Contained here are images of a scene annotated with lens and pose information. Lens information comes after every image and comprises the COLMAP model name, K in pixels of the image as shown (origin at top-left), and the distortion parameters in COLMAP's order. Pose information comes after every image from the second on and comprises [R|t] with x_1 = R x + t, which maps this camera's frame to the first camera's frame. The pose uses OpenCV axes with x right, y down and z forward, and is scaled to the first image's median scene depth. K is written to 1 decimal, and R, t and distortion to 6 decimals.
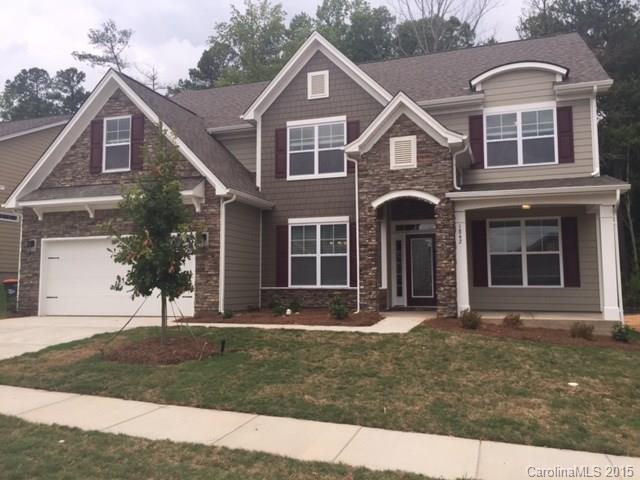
lens RADIAL K [[568.8, 0, 320.0], [0, 568.8, 240.0], [0, 0, 1]] dist [0.041324, -0.002445]
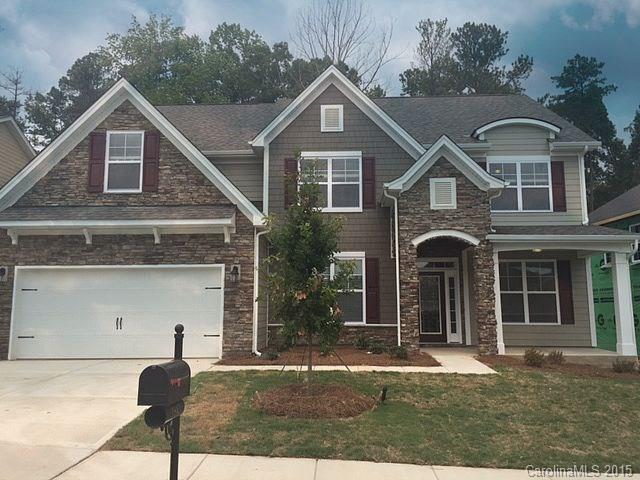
lens RADIAL K [[568.8, 0, 320.0], [0, 568.8, 240.0], [0, 0, 1]] dist [0.041324, -0.002445]
pose [[0.955923, 0.040867, 0.290759, -0.332803], [-0.026139, 0.998179, -0.054360, -0.007003], [-0.292451, 0.044364, 0.955251, 0.077382]]
